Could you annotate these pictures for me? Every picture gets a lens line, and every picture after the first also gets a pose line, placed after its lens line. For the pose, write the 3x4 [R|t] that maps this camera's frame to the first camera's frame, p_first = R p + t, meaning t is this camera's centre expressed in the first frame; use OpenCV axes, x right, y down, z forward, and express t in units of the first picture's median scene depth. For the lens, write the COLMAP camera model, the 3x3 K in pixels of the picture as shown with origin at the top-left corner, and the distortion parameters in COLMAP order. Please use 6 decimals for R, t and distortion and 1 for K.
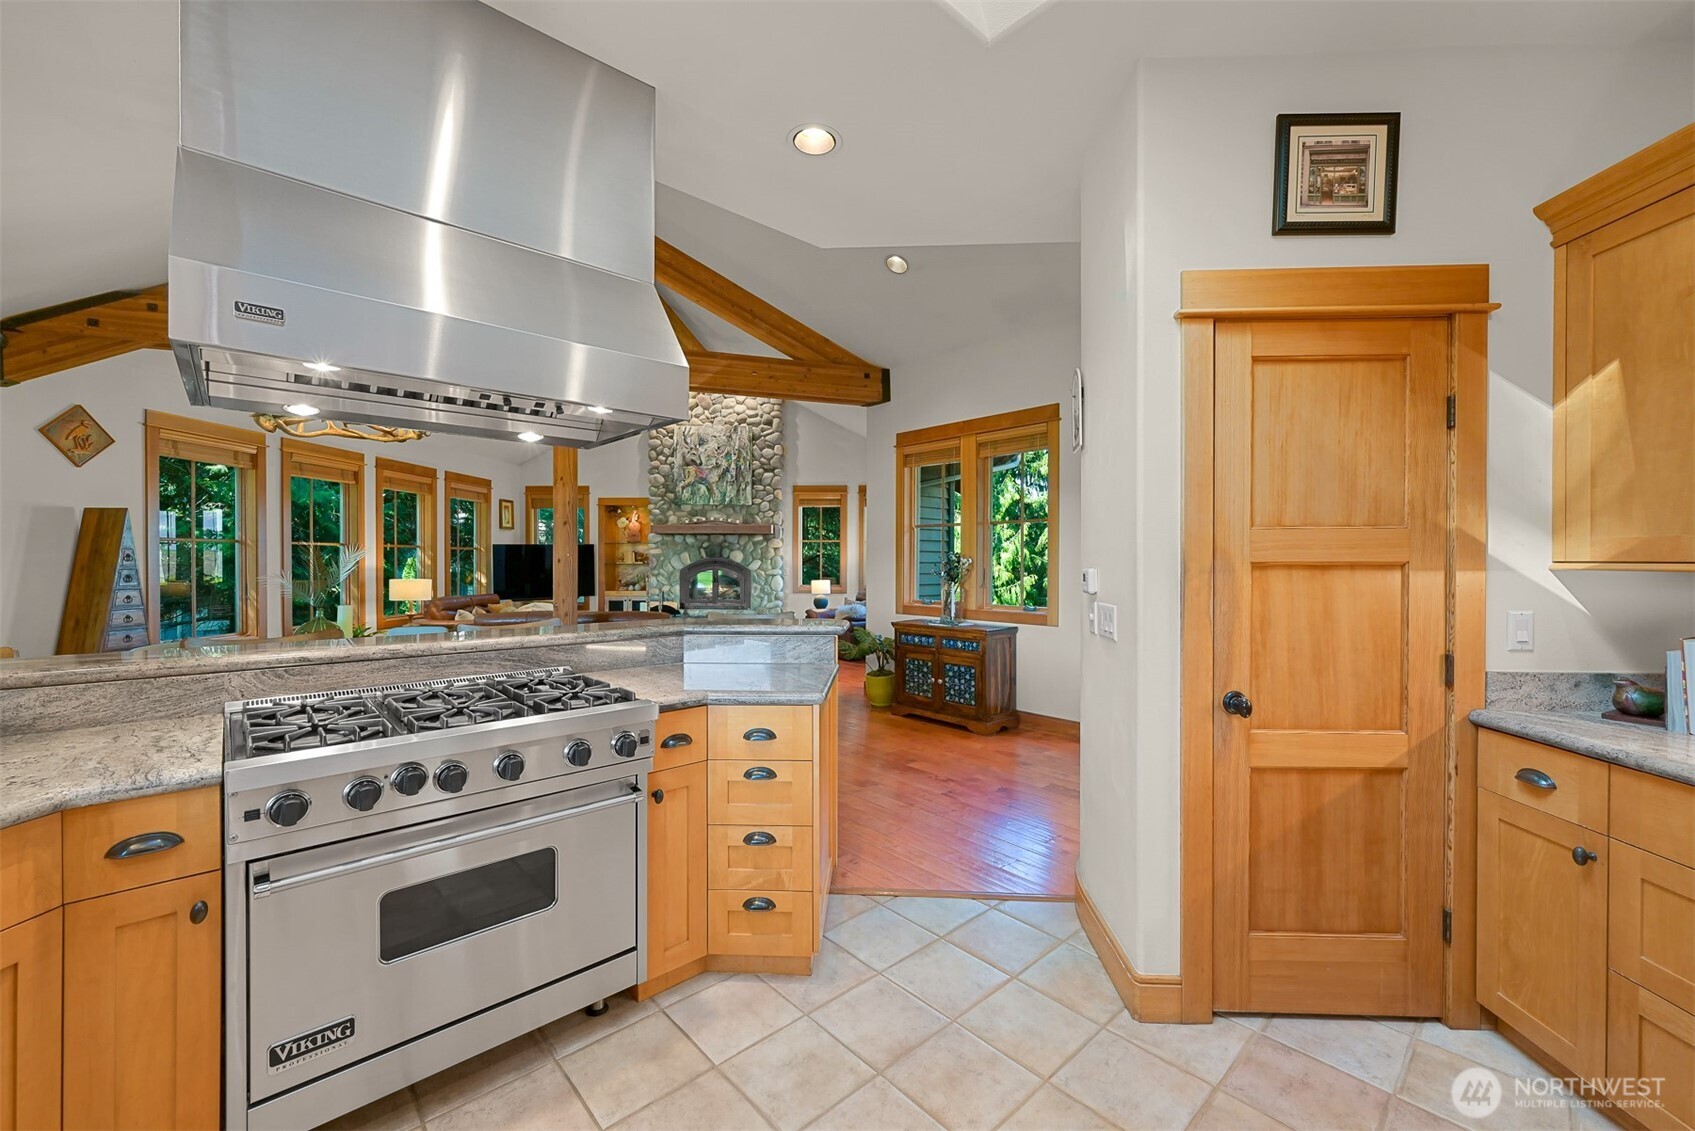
lens RADIAL K [[684.4, 0, 847.5], [0, 684.4, 565.5], [0, 0, 1]] dist [0.000731, -0.000035]
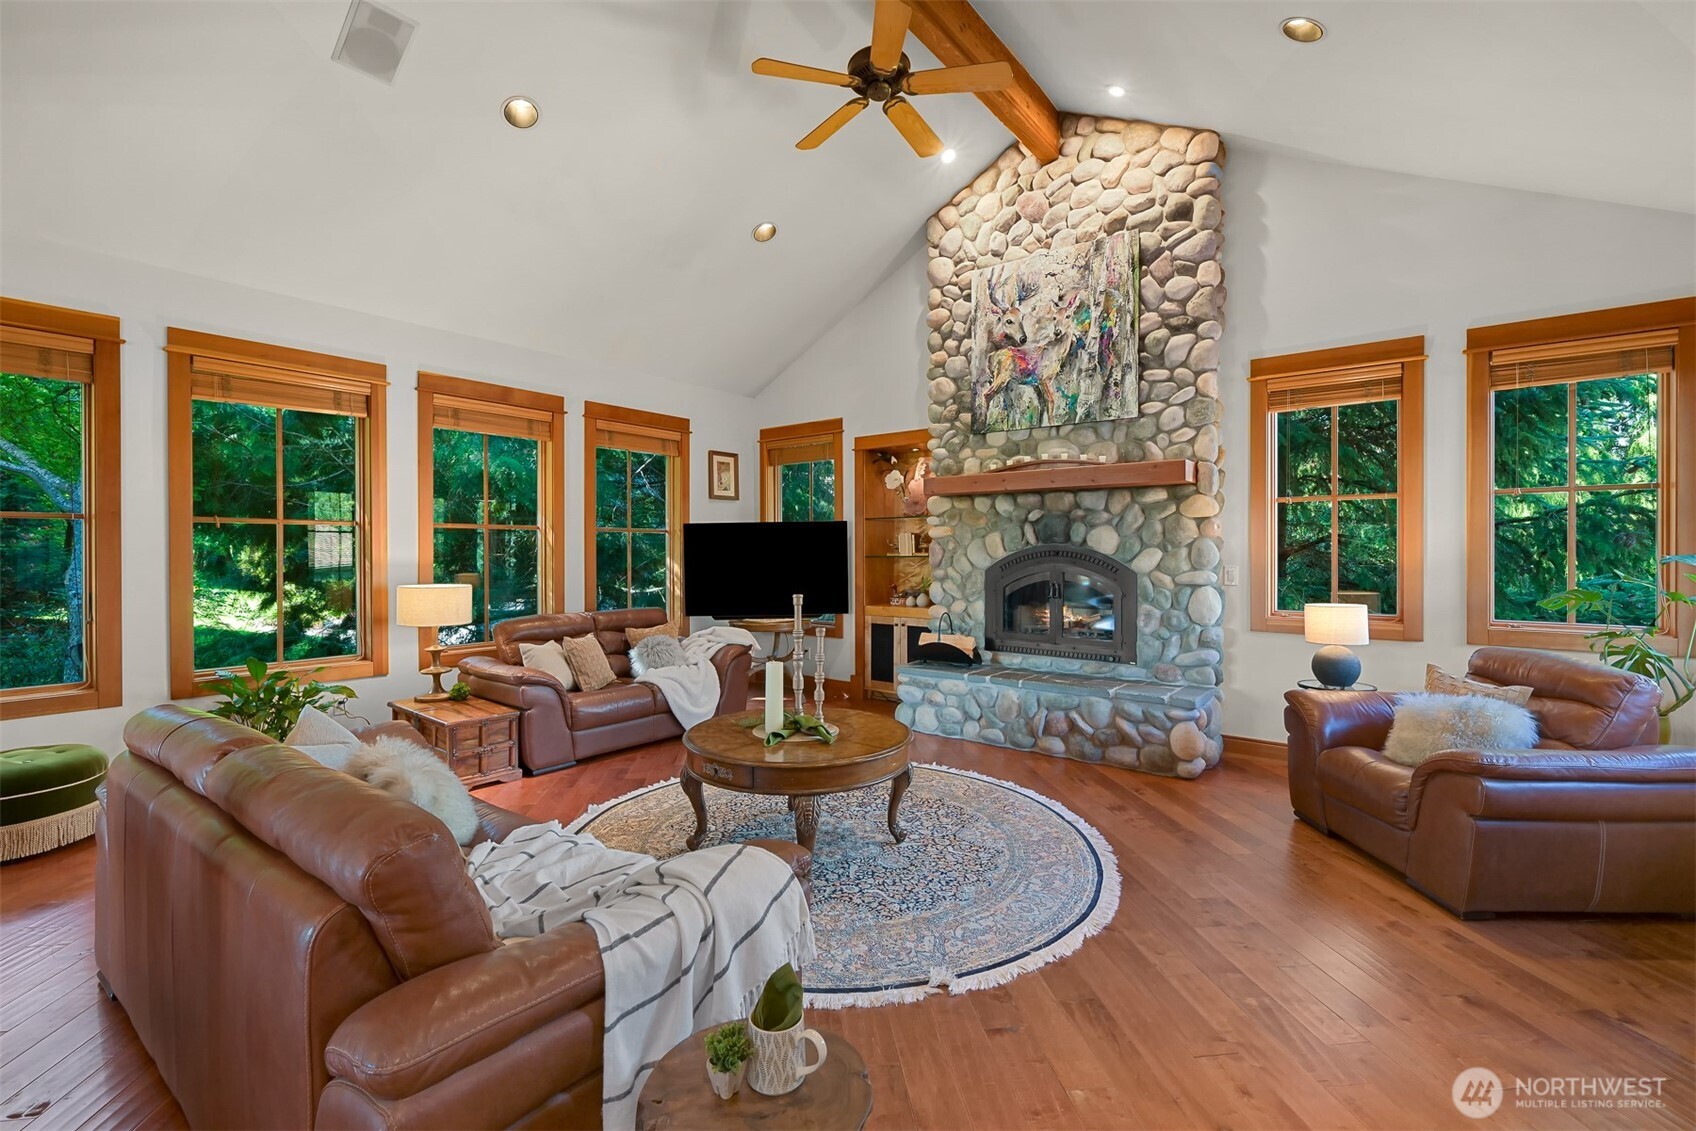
lens RADIAL K [[727.6, 0, 850.6], [0, 727.6, 552.4], [0, 0, 1]] dist [-0.000712, 0.000058]
pose [[0.816143, -0.000227, -0.577850, -0.025677], [-0.002490, 0.999989, -0.003910, -0.003313], [0.577845, 0.004630, 0.816133, 0.532012]]
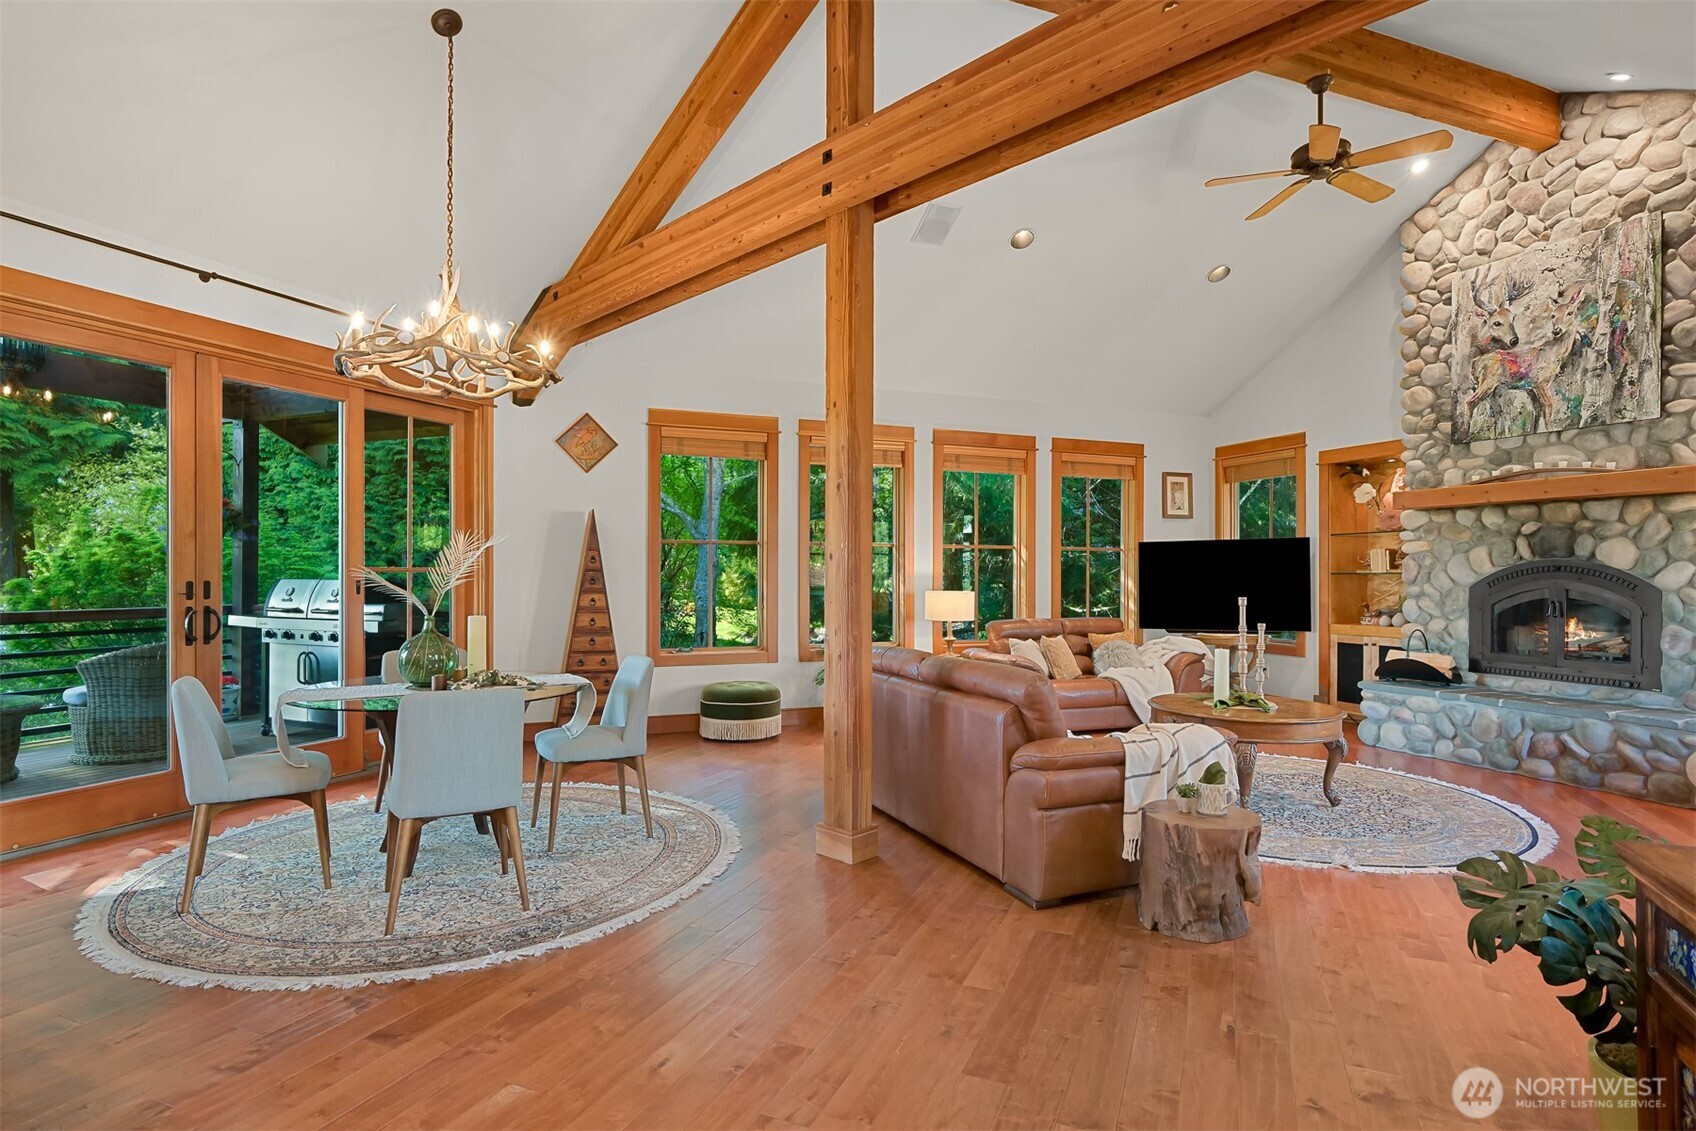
lens RADIAL K [[865.3, 0, 853.0], [0, 865.3, 571.5], [0, 0, 1]] dist [-0.001423, -0.000240]
pose [[0.415184, -0.002394, -0.909734, 0.110371], [-0.010325, 0.999920, -0.007344, 0.005254], [0.909679, 0.012442, 0.415126, 0.391302]]
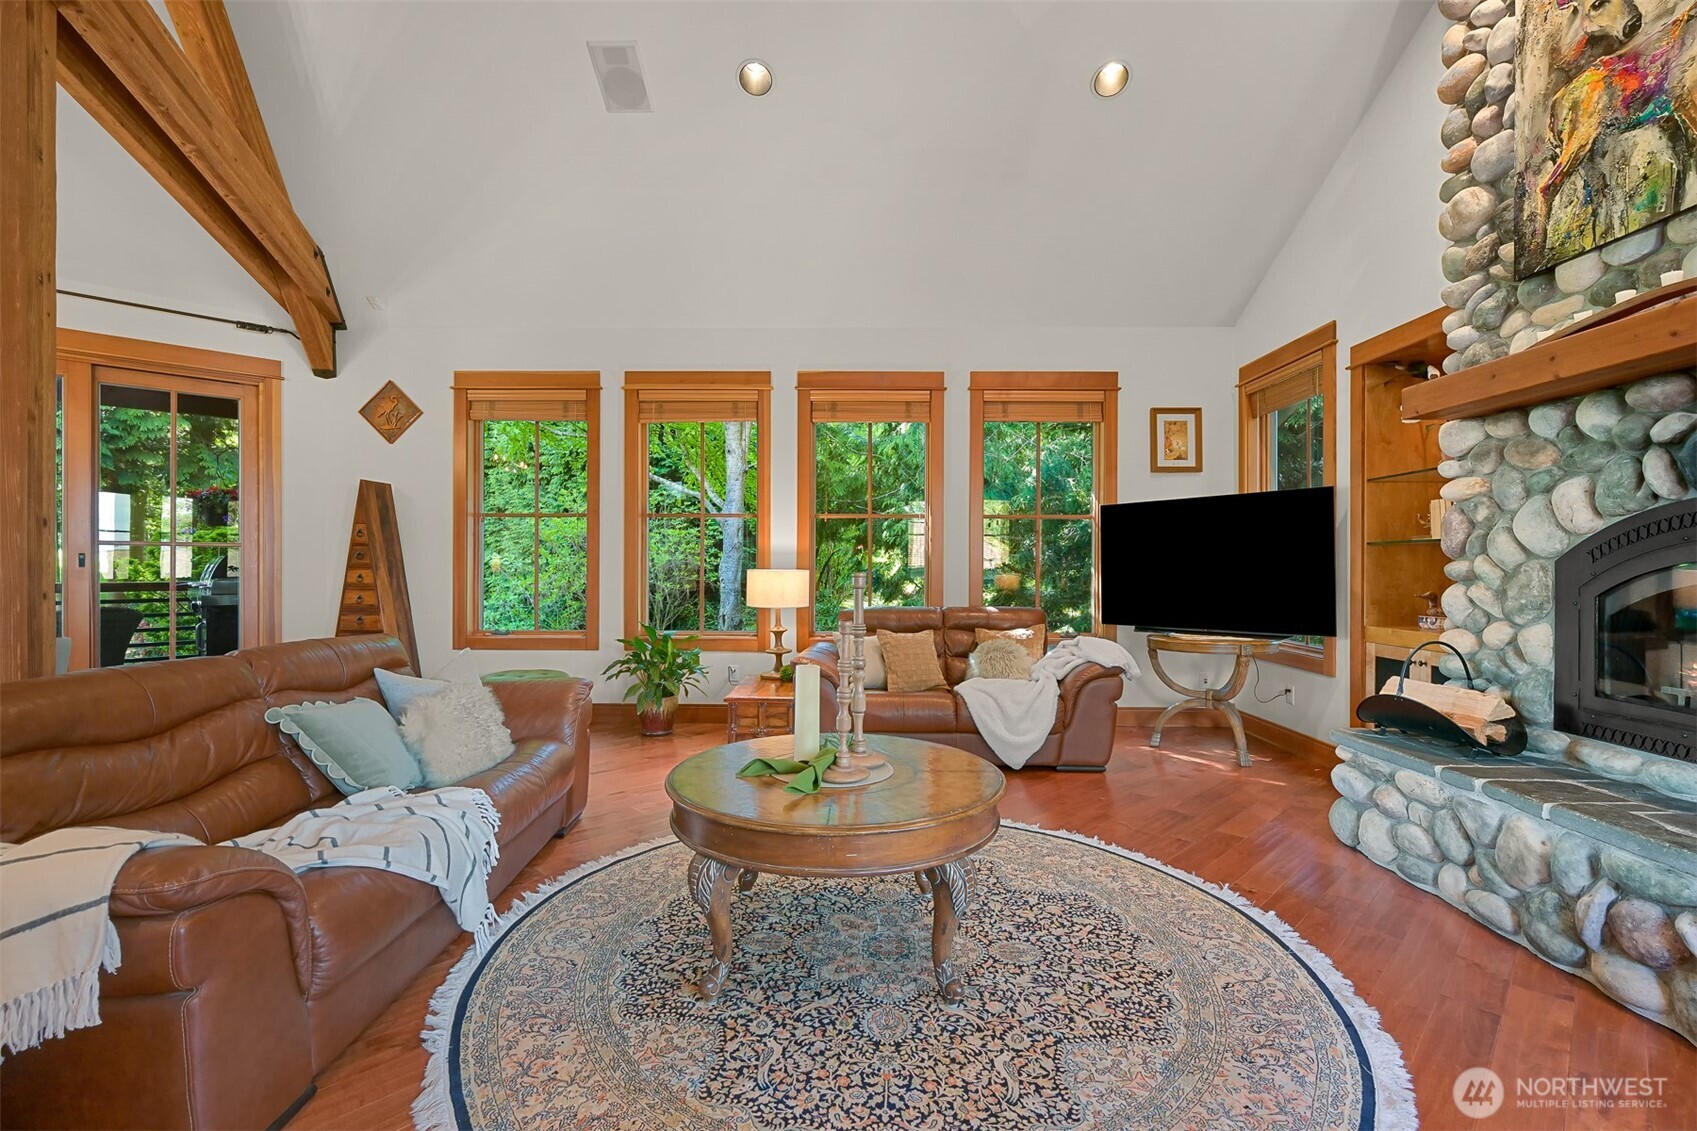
lens RADIAL K [[756.1, 0, 847.6], [0, 756.1, 563.1], [0, 0, 1]] dist [0.001690, 0.000097]
pose [[0.041725, -0.001676, -0.999128, -0.002322], [-0.011296, 0.999934, -0.002150, 0.011220], [0.999065, 0.011376, 0.041704, 0.762340]]
